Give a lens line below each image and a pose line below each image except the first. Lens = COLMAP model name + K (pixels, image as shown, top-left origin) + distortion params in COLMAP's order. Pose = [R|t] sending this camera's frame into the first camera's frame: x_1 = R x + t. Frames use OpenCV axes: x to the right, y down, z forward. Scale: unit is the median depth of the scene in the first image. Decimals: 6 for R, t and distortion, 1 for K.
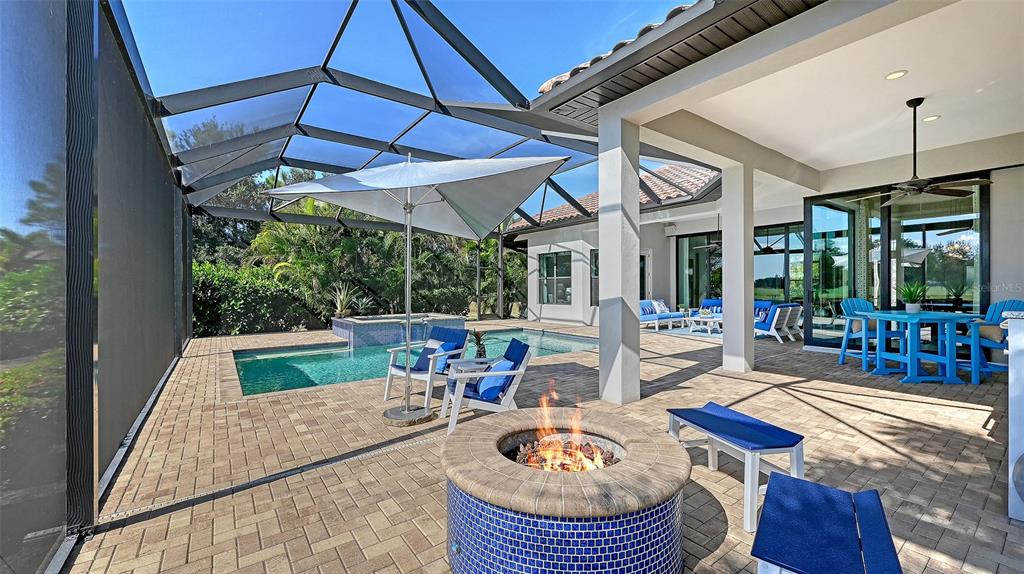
lens RADIAL K [[409.7, 0, 525.0], [0, 409.7, 282.5], [0, 0, 1]] dist [-0.001706, 0.000668]
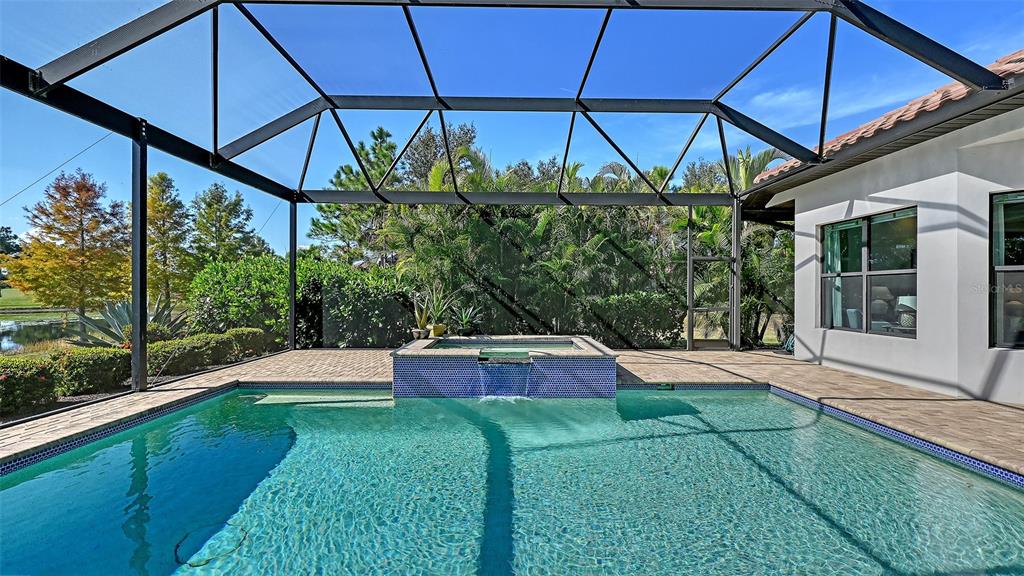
lens RADIAL K [[409.7, 0, 507.8], [0, 409.7, 289.8], [0, 0, 1]] dist [-0.001706, 0.000668]
pose [[0.797778, 0.009019, -0.602883, 0.031490], [-0.002126, 0.999924, 0.012144, 0.001986], [0.602947, -0.008407, 0.797737, 0.399494]]
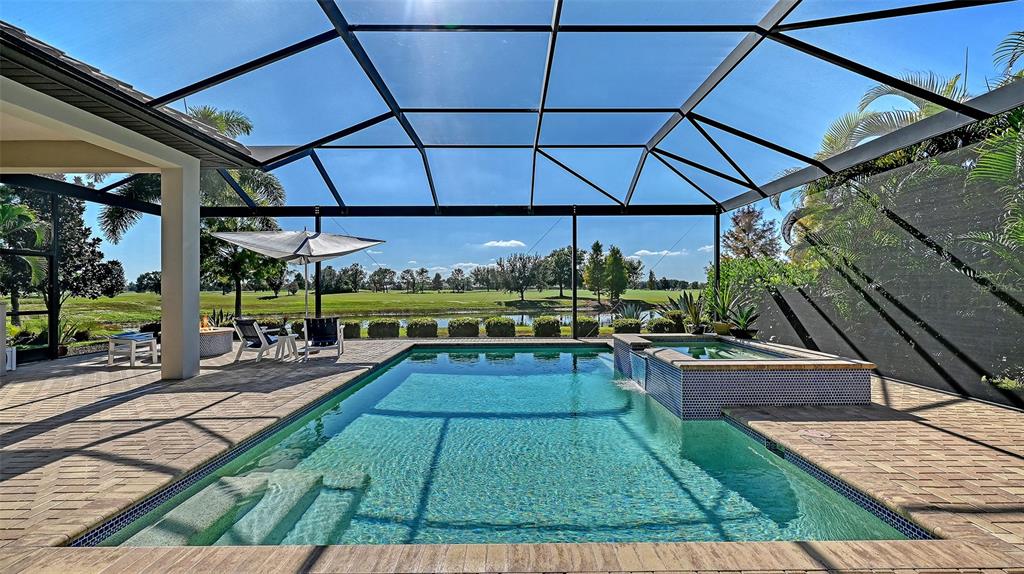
lens RADIAL K [[409.7, 0, 518.1], [0, 409.7, 287.7], [0, 0, 1]] dist [-0.001706, 0.000668]
pose [[-0.603399, 0.005867, -0.797418, 0.191519], [0.016020, 0.999860, -0.004766, 0.006906], [0.797279, -0.015651, -0.603409, 0.828051]]
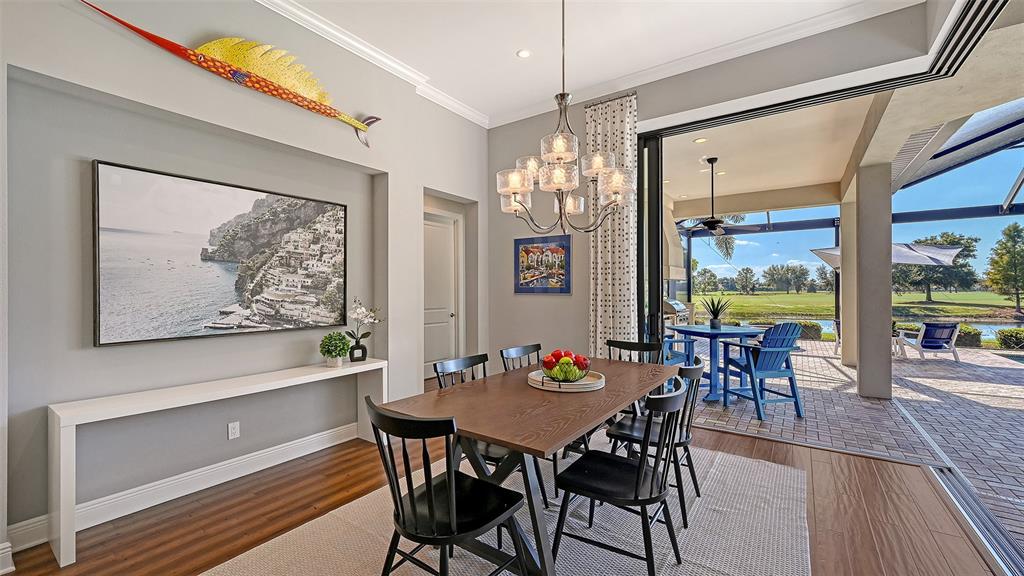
lens RADIAL K [[409.7, 0, 513.9], [0, 409.7, 295.1], [0, 0, 1]] dist [-0.001706, 0.000668]
pose [[-0.954325, 0.010290, -0.298592, 0.640477], [0.009948, 0.999947, 0.002665, -0.006330], [0.298603, -0.000427, -0.954377, 0.681081]]
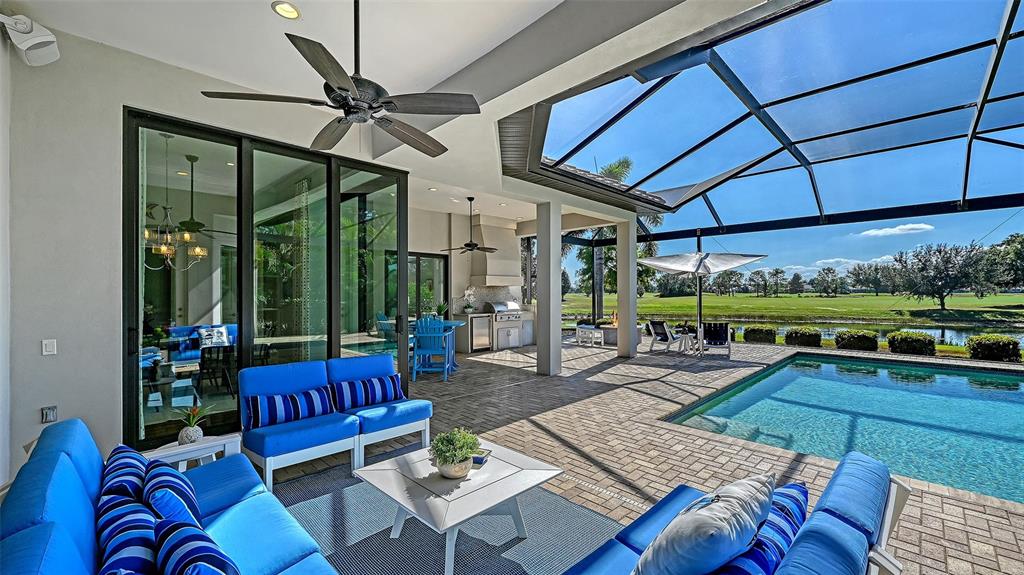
lens RADIAL K [[409.7, 0, 512.6], [0, 409.7, 291.2], [0, 0, 1]] dist [-0.001706, 0.000668]
pose [[-0.992220, 0.007546, -0.124265, 0.322148], [0.009284, 0.999867, -0.013413, -0.004713], [0.124148, -0.014462, -0.992158, 0.917165]]
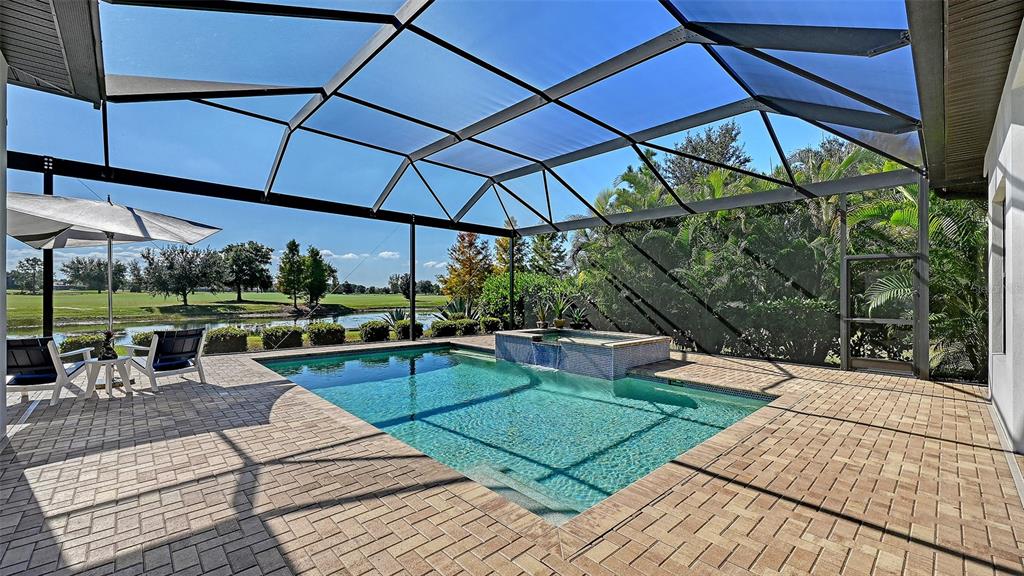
lens RADIAL K [[409.7, 0, 507.2], [0, 409.7, 293.5], [0, 0, 1]] dist [-0.001706, 0.000668]
pose [[0.091875, 0.005338, -0.995756, 0.325523], [-0.000662, 0.999986, 0.005300, 0.003280], [0.995770, 0.000172, 0.091877, 0.587511]]
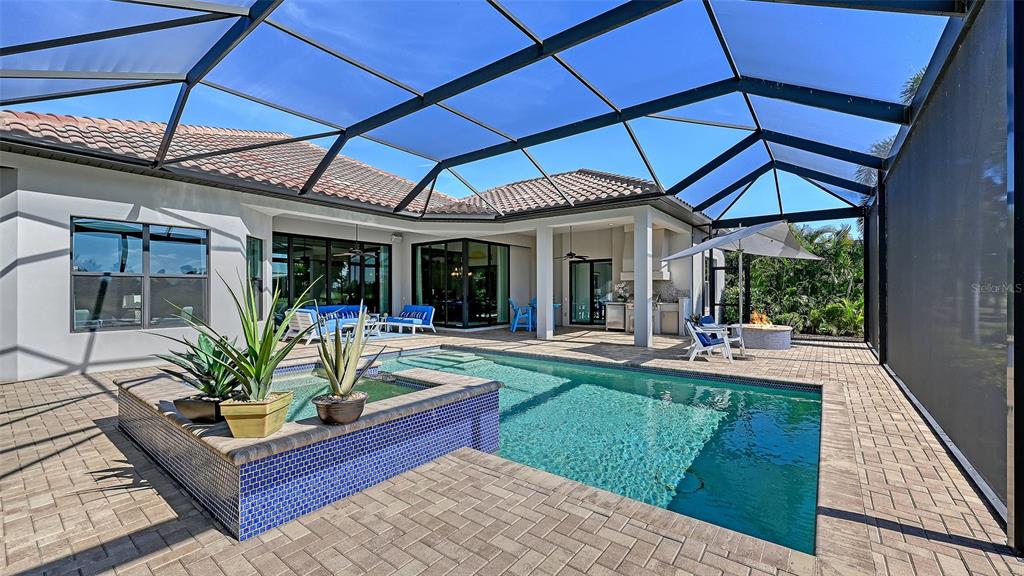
lens RADIAL K [[409.7, 0, 510.3], [0, 409.7, 289.8], [0, 0, 1]] dist [-0.001706, 0.000668]
pose [[-0.257089, 0.008604, 0.966349, -0.506227], [-0.009016, 0.999895, -0.011301, 0.008069], [-0.966346, -0.011618, -0.256985, 0.686141]]
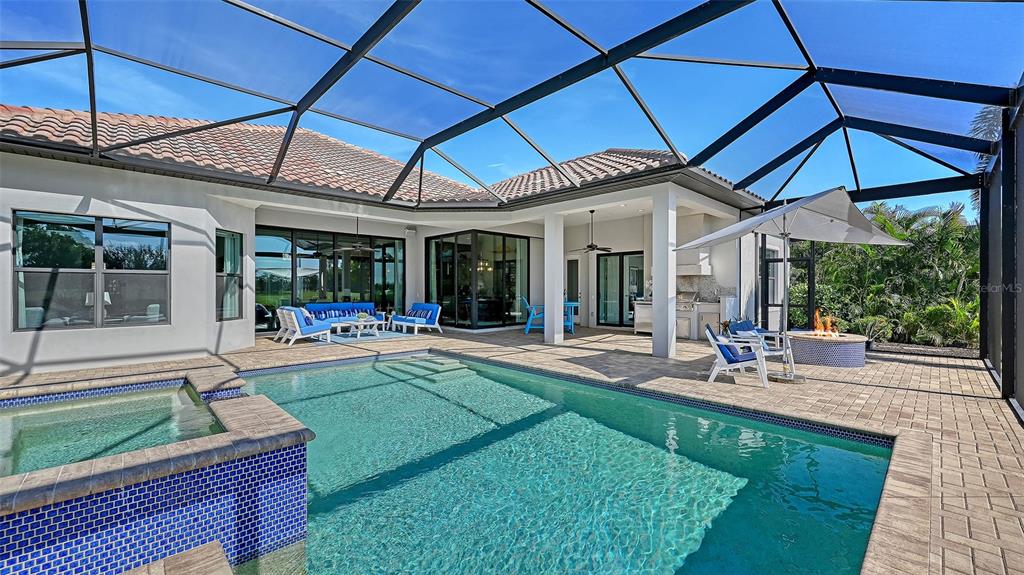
lens RADIAL K [[409.7, 0, 509.0], [0, 409.7, 288.8], [0, 0, 1]] dist [-0.001706, 0.000668]
pose [[-0.110234, 0.001623, 0.993904, -0.434794], [-0.011815, 0.999926, -0.002944, 0.005091], [-0.993835, -0.012067, -0.110207, 0.572551]]
